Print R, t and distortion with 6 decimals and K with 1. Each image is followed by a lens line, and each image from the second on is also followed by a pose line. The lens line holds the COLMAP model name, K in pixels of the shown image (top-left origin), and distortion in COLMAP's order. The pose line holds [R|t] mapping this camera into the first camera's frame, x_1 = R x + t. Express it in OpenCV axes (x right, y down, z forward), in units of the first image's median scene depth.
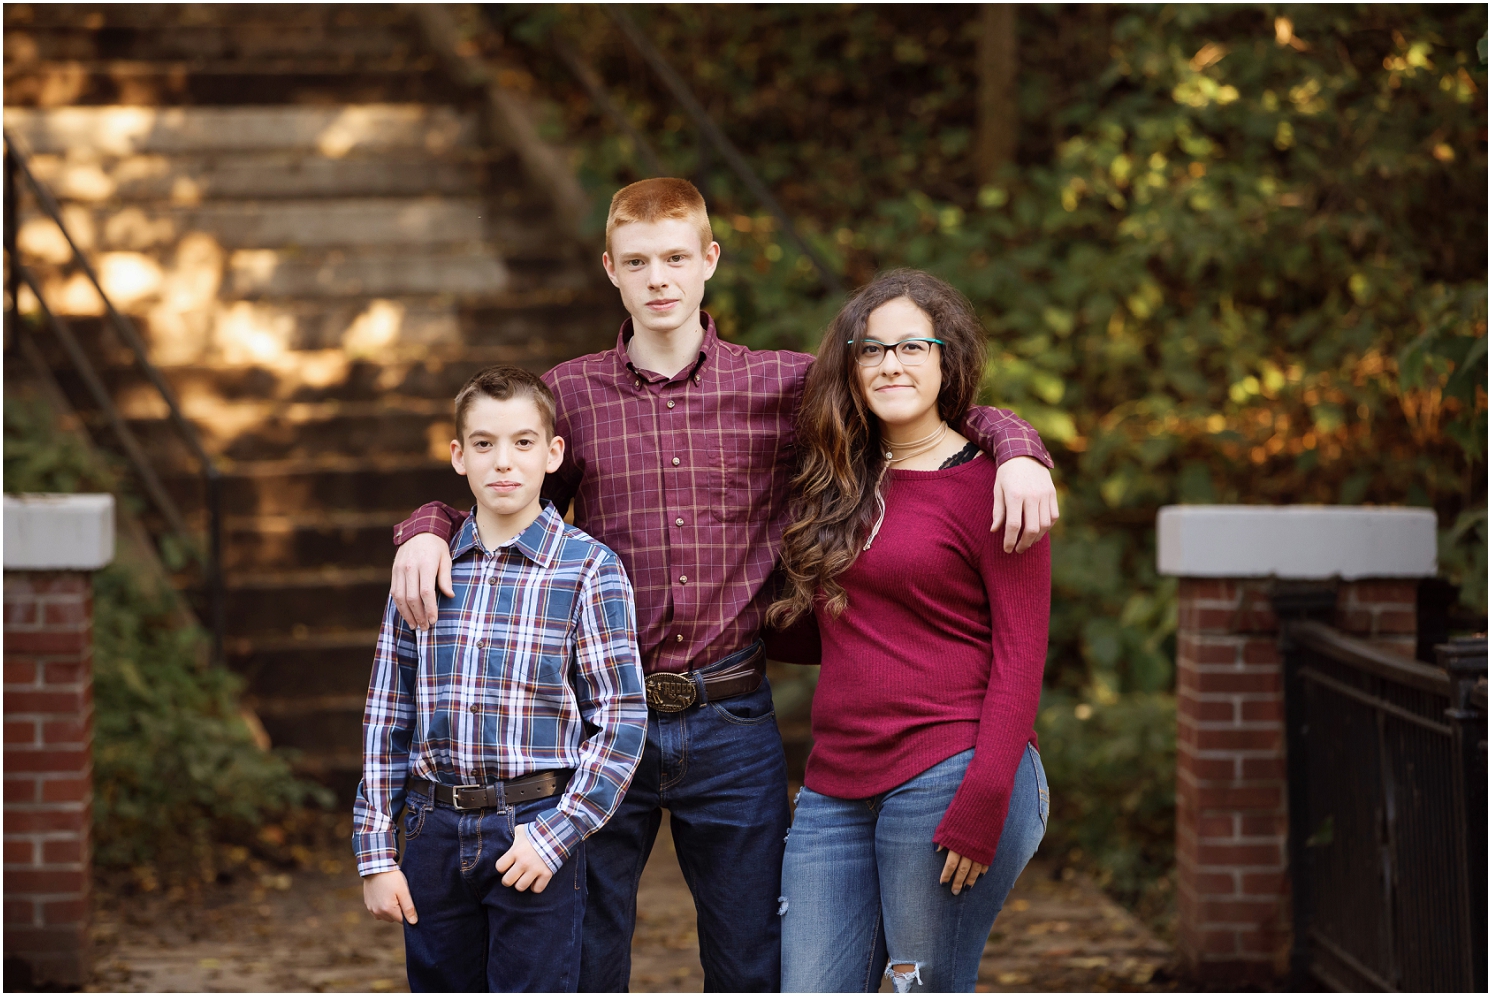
lens RADIAL K [[6429.3, 0, 745.5], [0, 6429.3, 498.0], [0, 0, 1]] dist [0.122800, -4.867114]
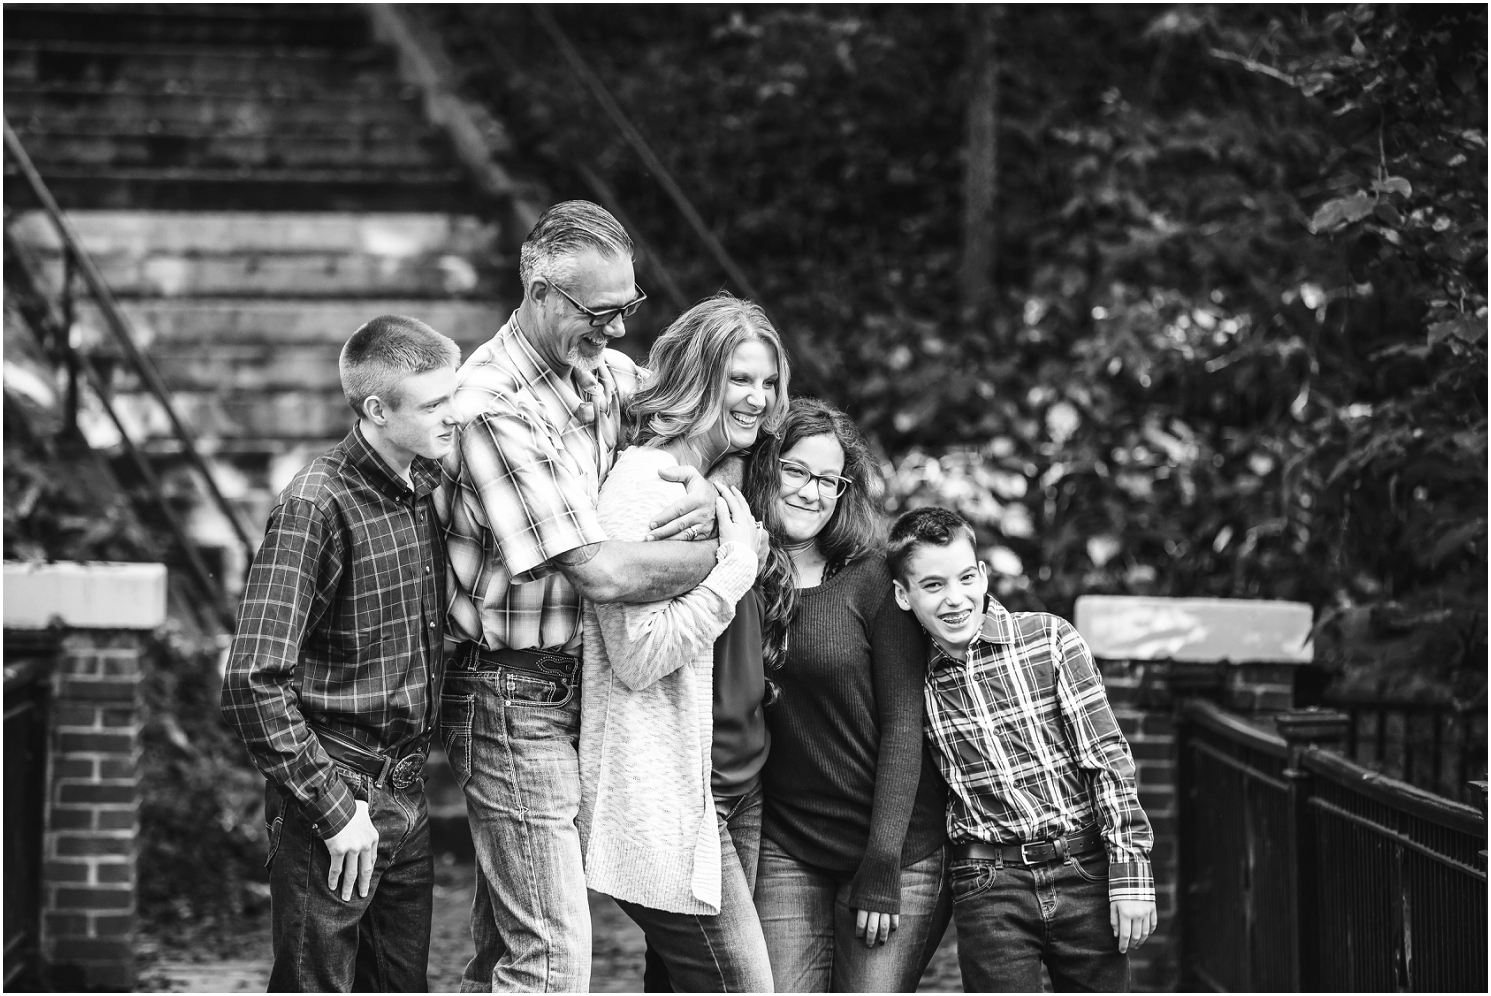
lens RADIAL K [[9161.8, 0, 745.5], [0, 9161.8, 498.0], [0, 0, 1]] dist [0.234826, 3.295258]
pose [[0.999440, 0.023464, -0.023850, 0.043938], [-0.023757, 0.999644, -0.012111, 0.004956], [0.023558, 0.012671, 0.999642, -0.632486]]
